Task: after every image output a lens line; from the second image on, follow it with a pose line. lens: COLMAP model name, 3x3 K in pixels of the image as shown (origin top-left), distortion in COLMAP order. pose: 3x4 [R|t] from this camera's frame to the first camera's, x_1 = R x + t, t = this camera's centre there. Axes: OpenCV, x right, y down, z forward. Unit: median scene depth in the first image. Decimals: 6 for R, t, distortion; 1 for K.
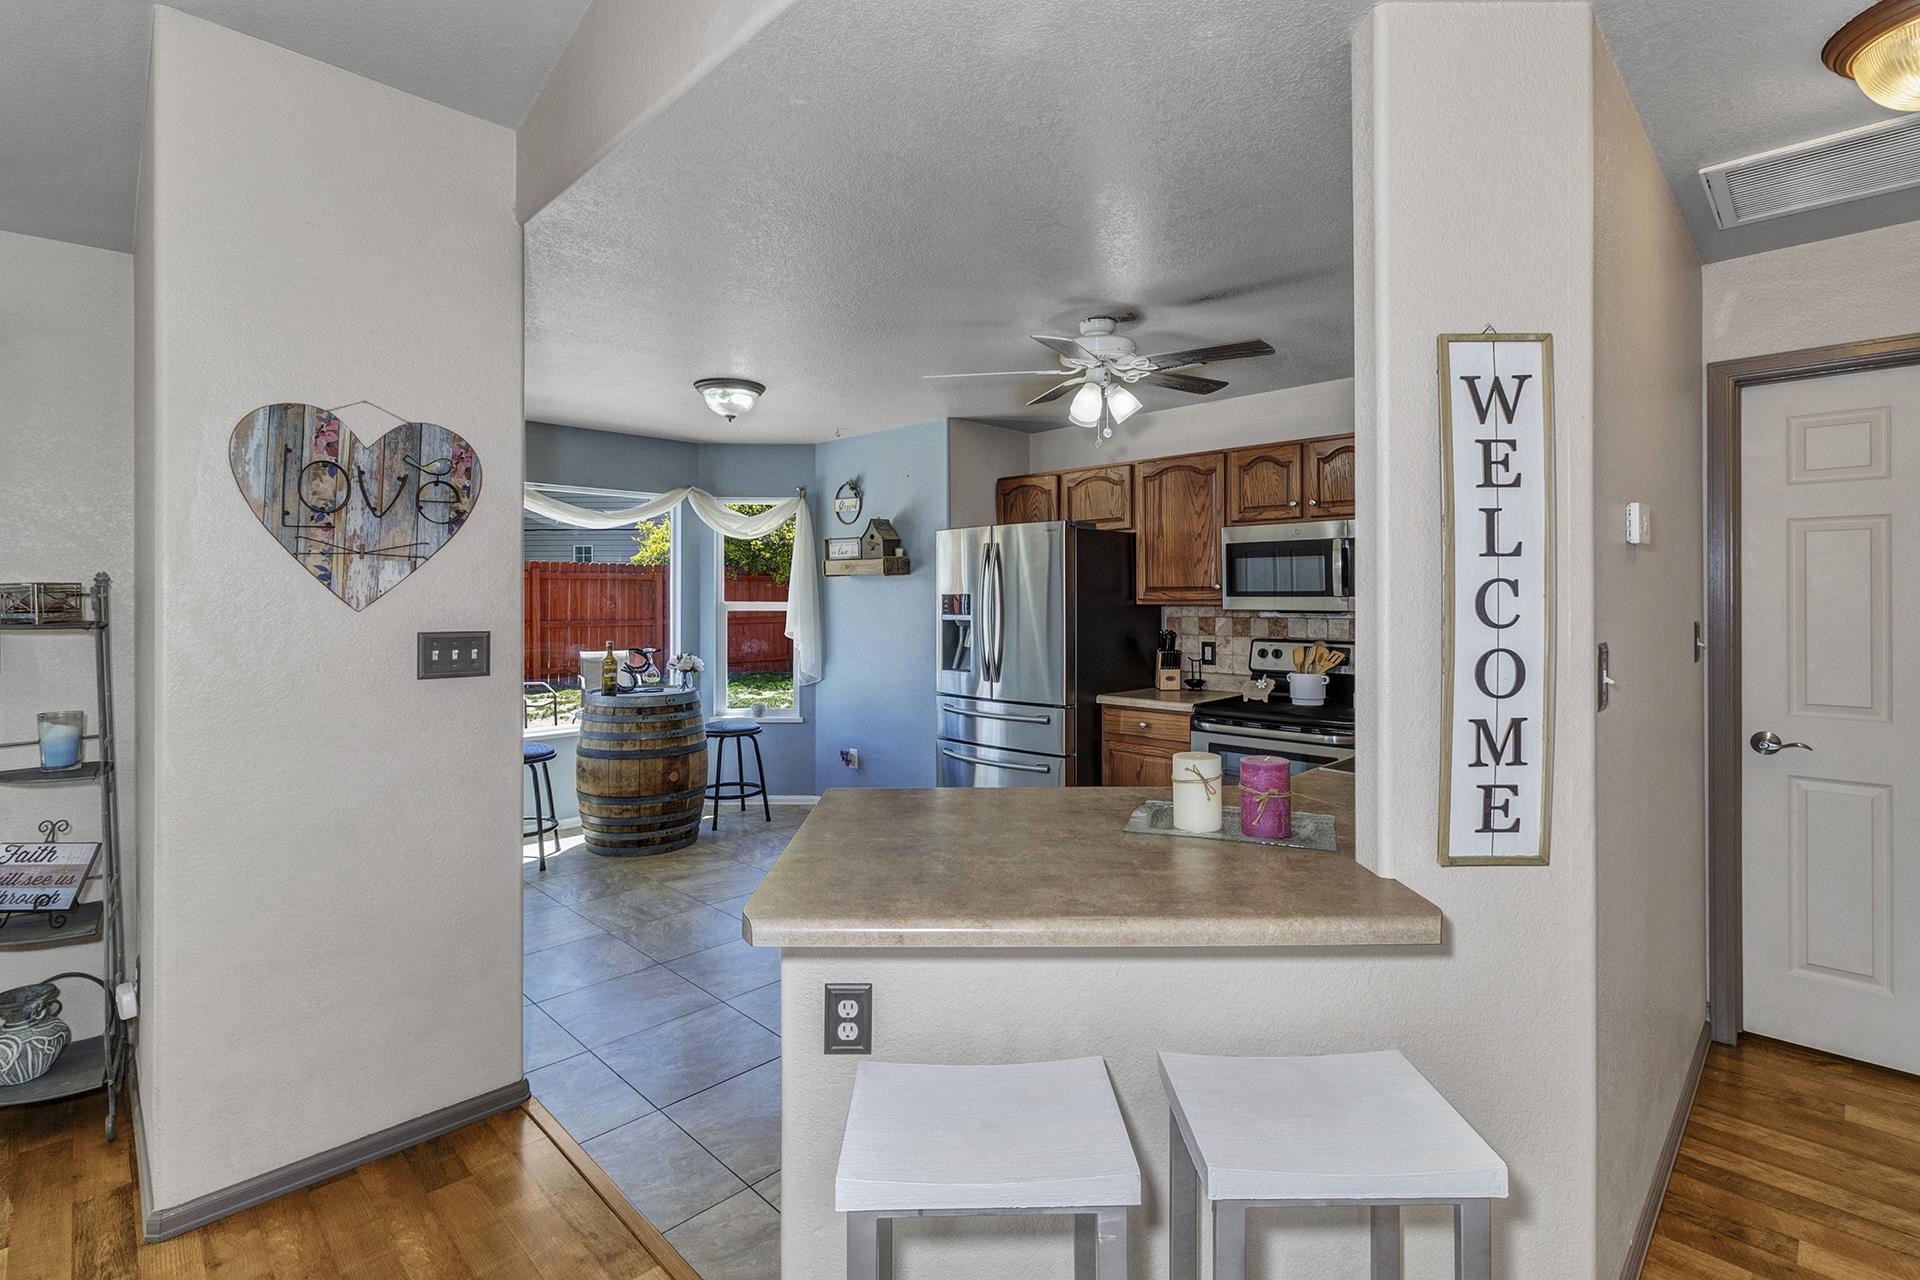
lens RADIAL K [[887.7, 0, 964.1], [0, 887.7, 596.0], [0, 0, 1]] dist [0.002705, 0.000518]
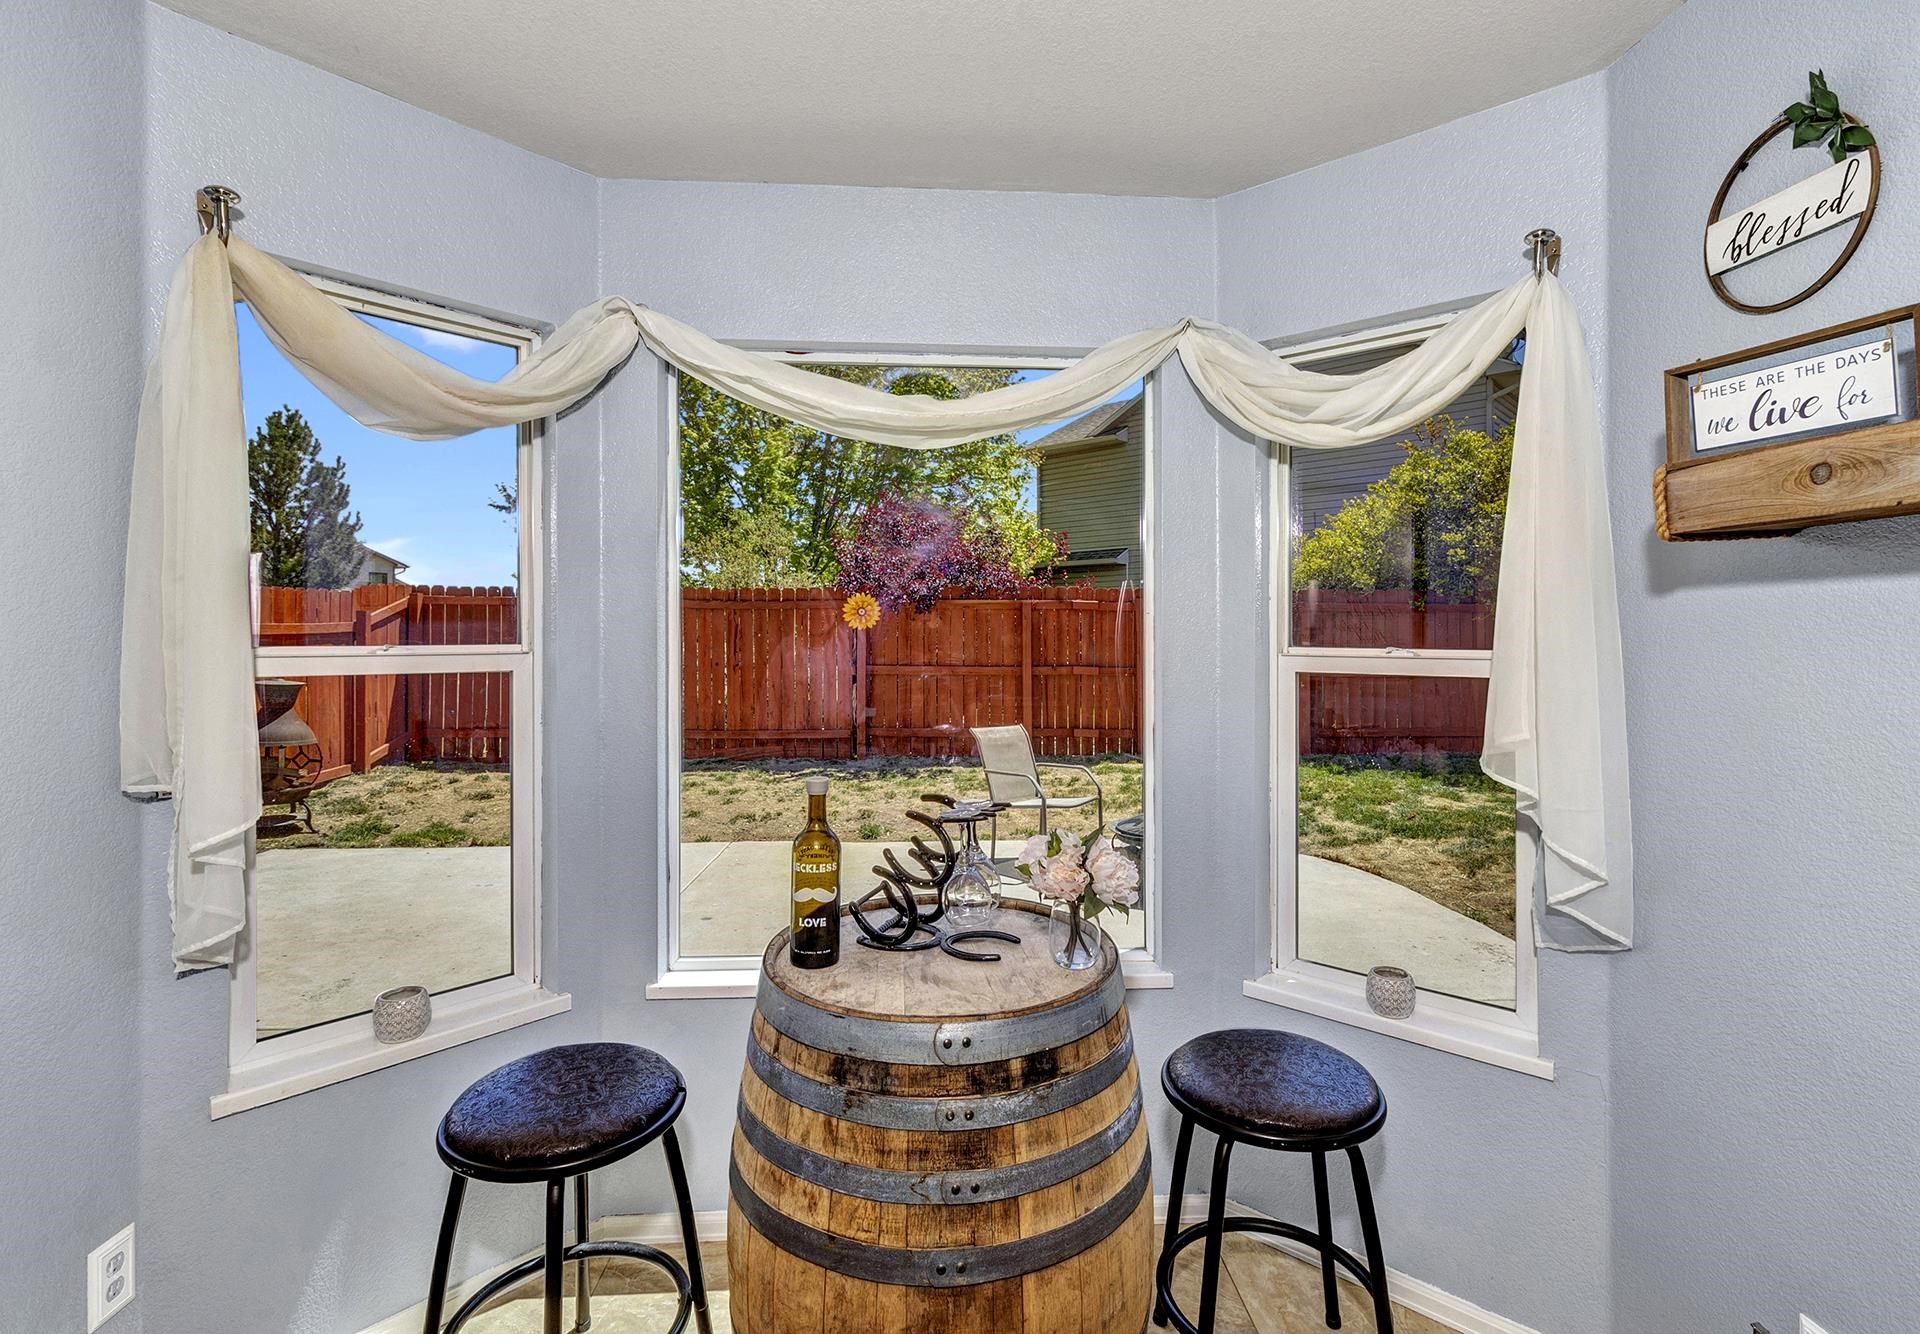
lens RADIAL K [[925.8, 0, 964.6], [0, 925.8, 632.2], [0, 0, 1]] dist [-0.000377, -0.000038]
pose [[0.744710, -0.007519, -0.667346, -0.154940], [0.006421, 0.999971, -0.004102, 0.002766], [0.667357, -0.001230, 0.744737, 0.816365]]
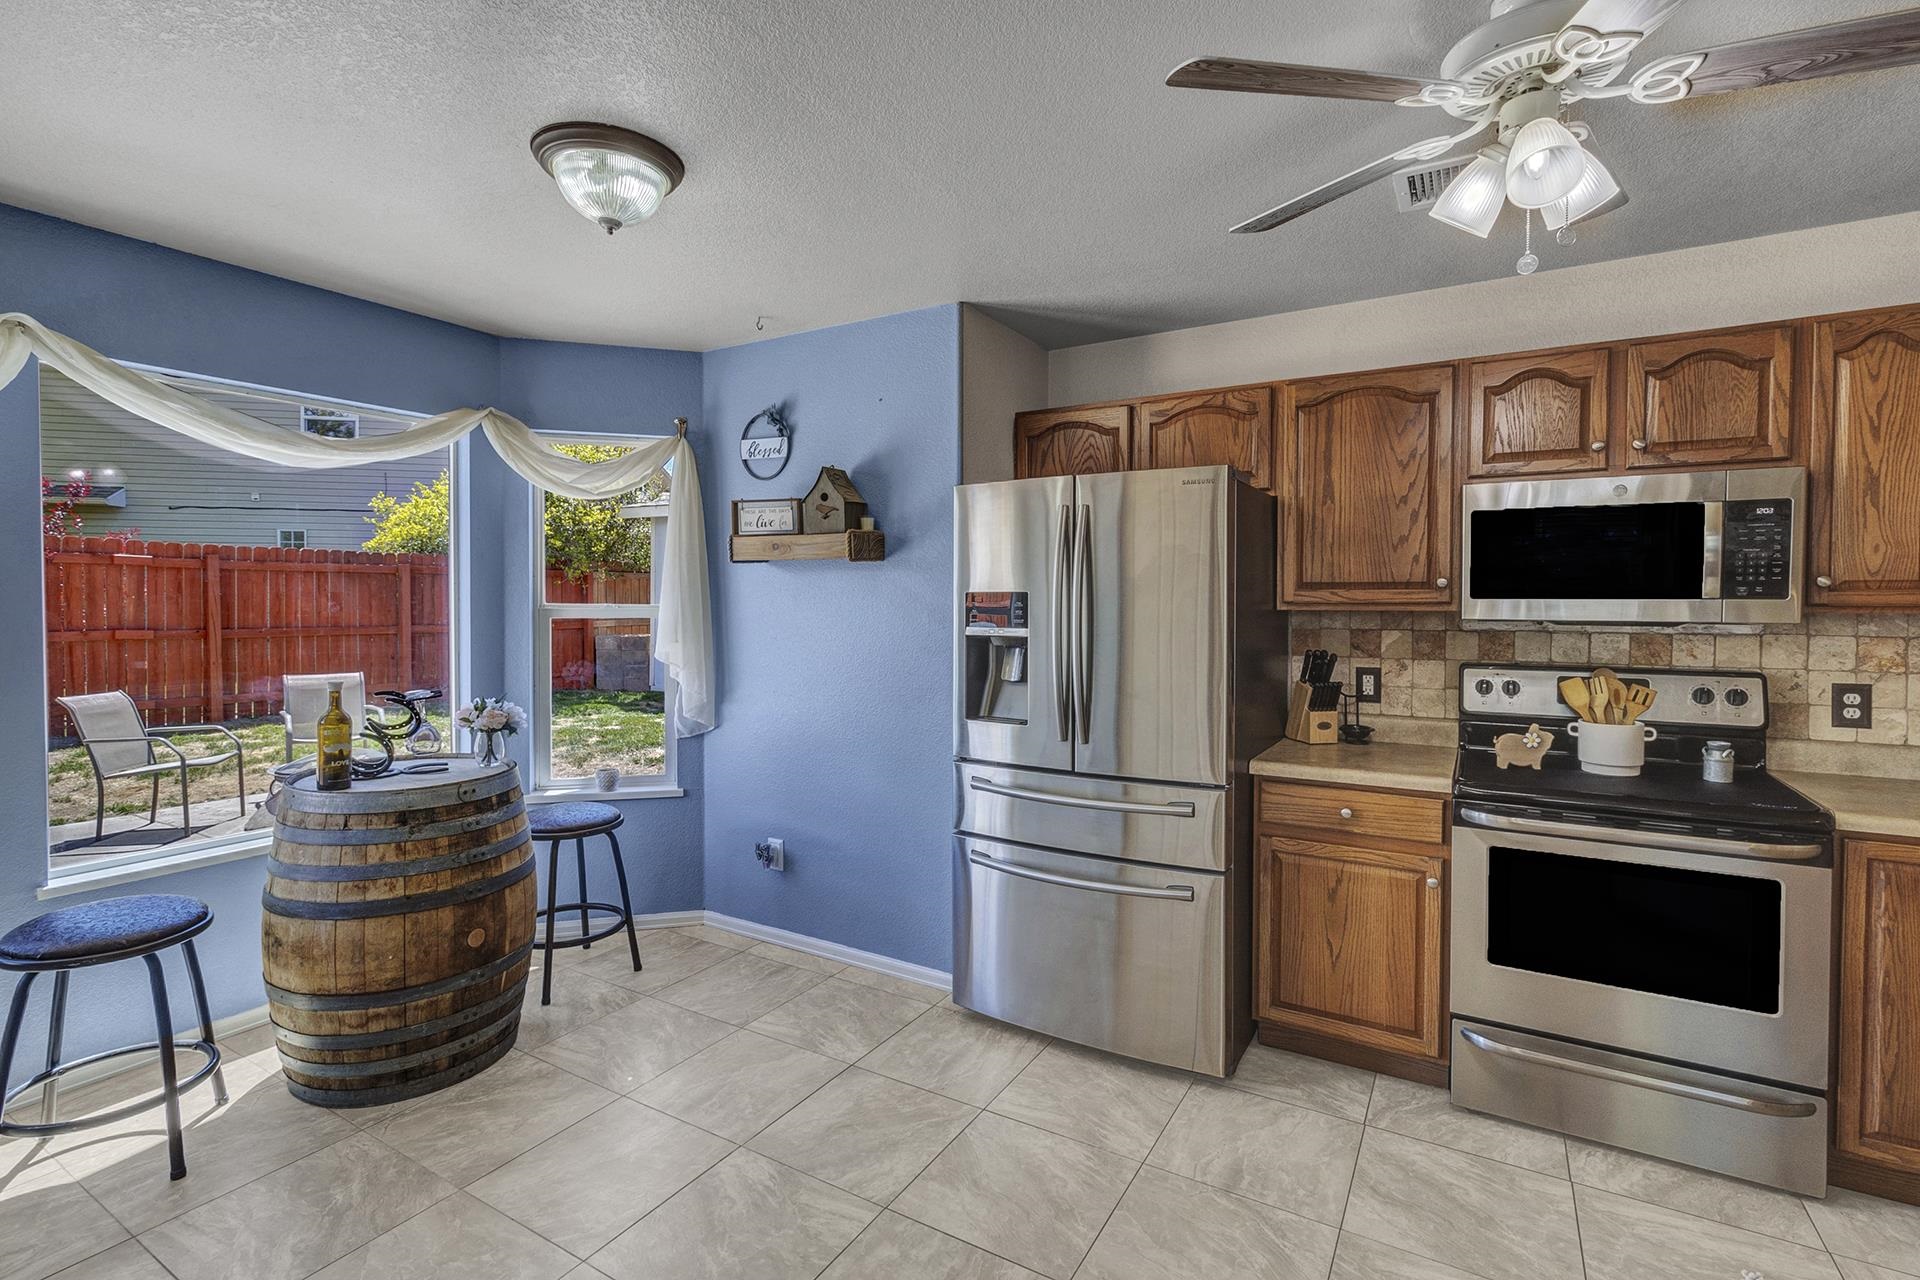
lens RADIAL K [[885.8, 0, 949.0], [0, 885.8, 618.4], [0, 0, 1]] dist [0.000814, 0.000247]
pose [[0.973878, -0.000788, 0.227069, -0.174437], [-0.004571, 0.999723, 0.023074, 0.001868], [-0.227025, -0.023509, 0.973605, 0.434118]]
